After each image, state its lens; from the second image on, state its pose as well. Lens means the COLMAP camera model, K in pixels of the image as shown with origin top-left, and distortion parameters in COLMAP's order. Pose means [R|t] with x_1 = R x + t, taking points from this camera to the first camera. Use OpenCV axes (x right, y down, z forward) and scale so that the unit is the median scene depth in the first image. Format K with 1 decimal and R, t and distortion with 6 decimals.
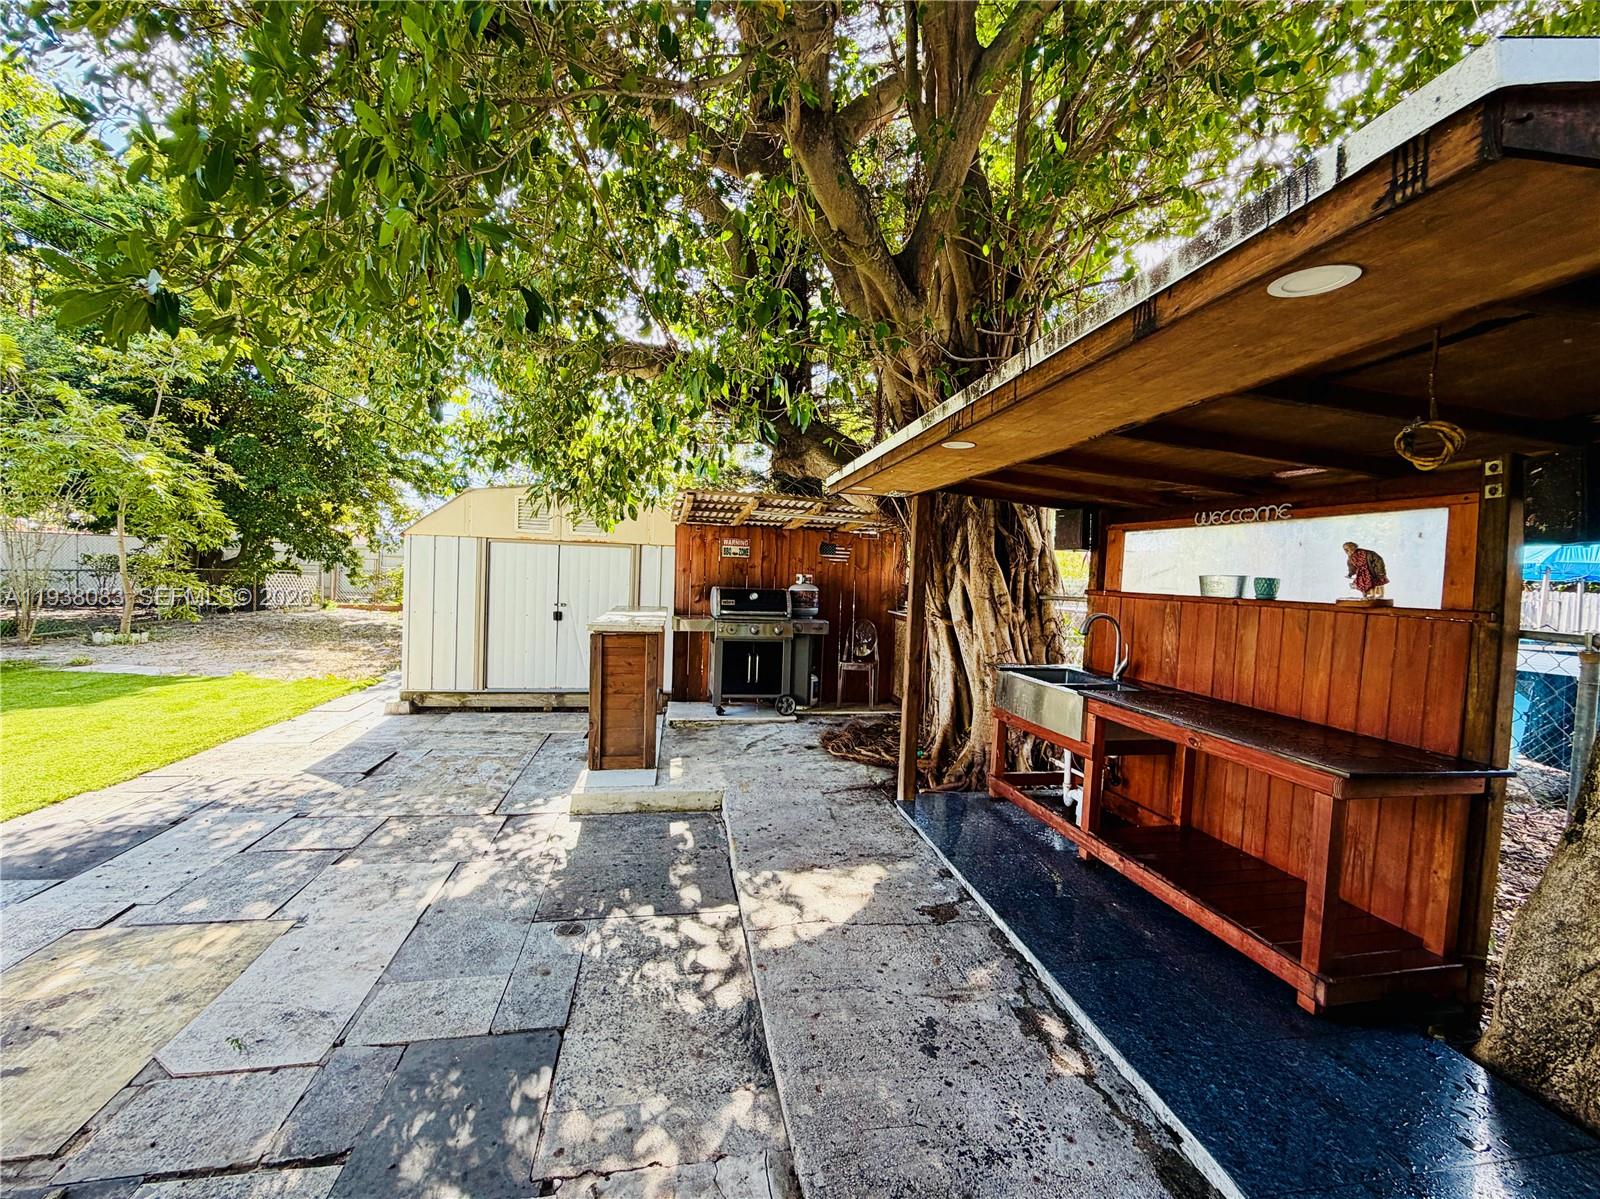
lens RADIAL K [[637.1, 0, 806.1], [0, 637.1, 602.9], [0, 0, 1]] dist [0.000186, 0.000007]
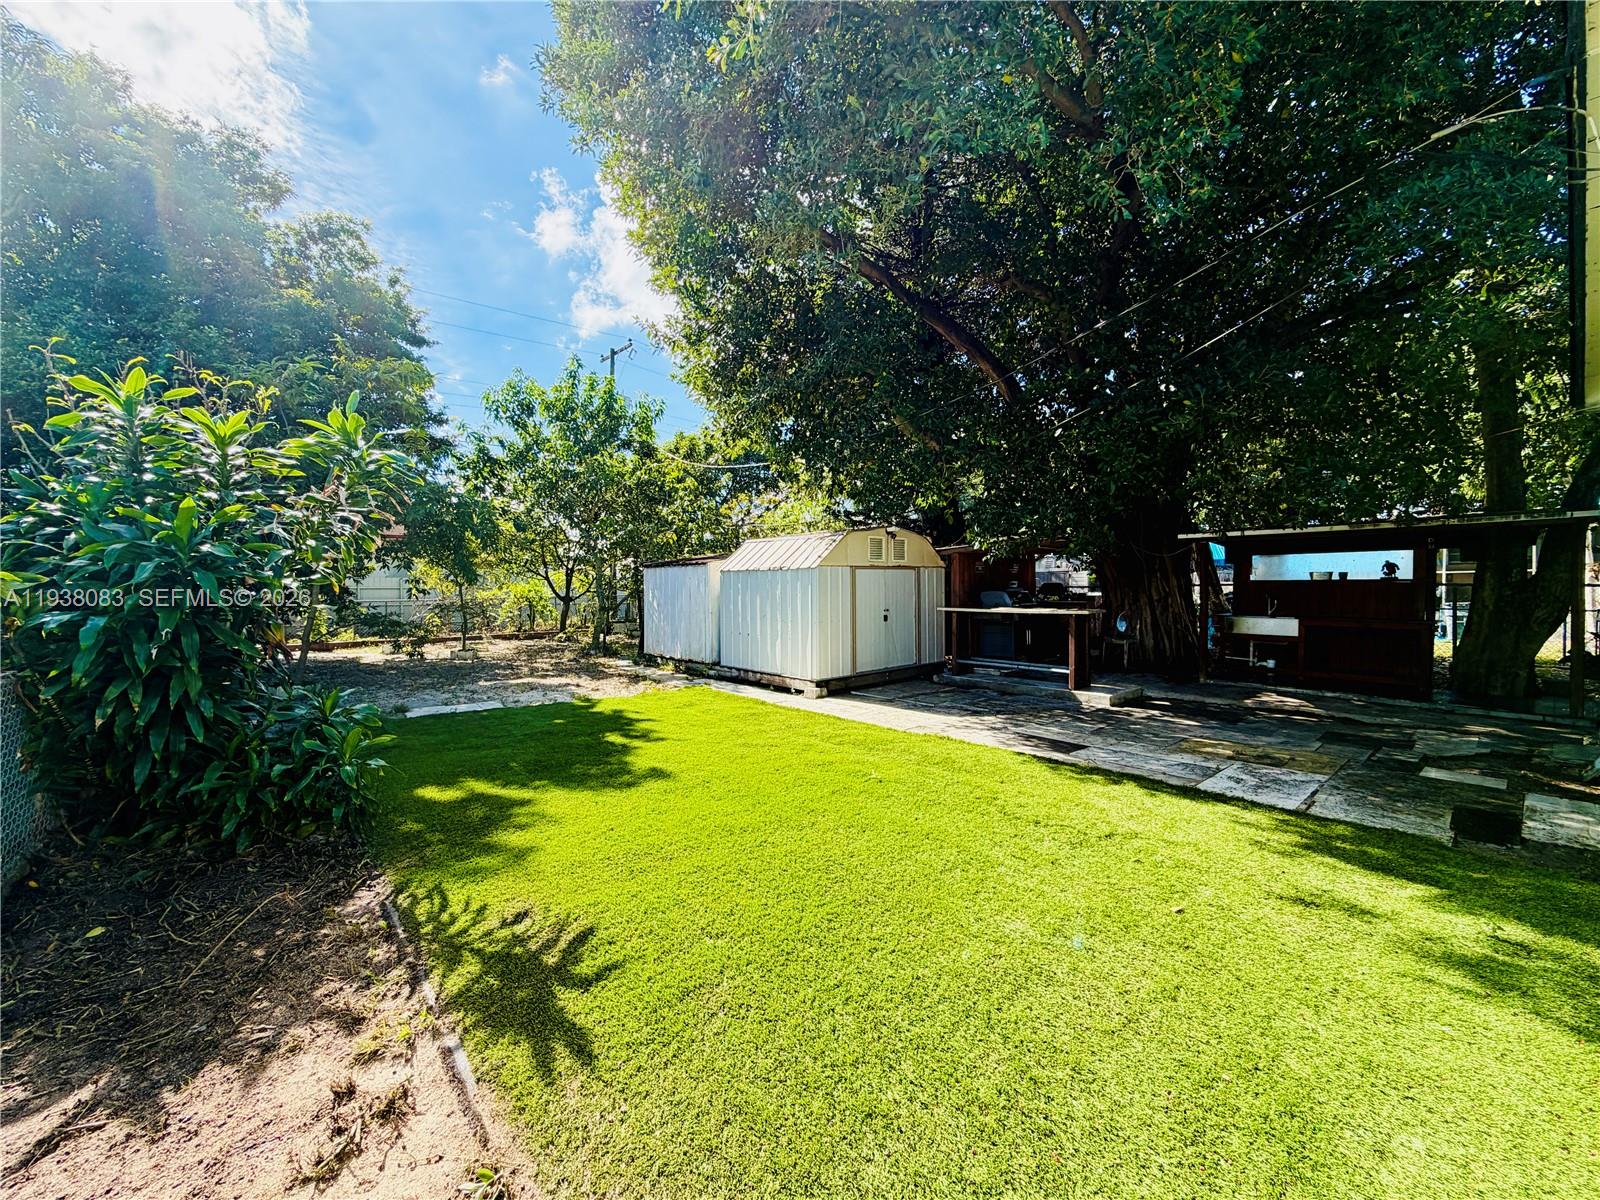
lens RADIAL K [[637.1, 0, 798.8], [0, 637.1, 593.3], [0, 0, 1]] dist [0.000186, 0.000007]
pose [[0.892913, -0.055158, 0.446837, -2.861552], [0.067089, 0.997687, -0.010908, -0.077869], [-0.445202, 0.039718, 0.894549, -0.519086]]
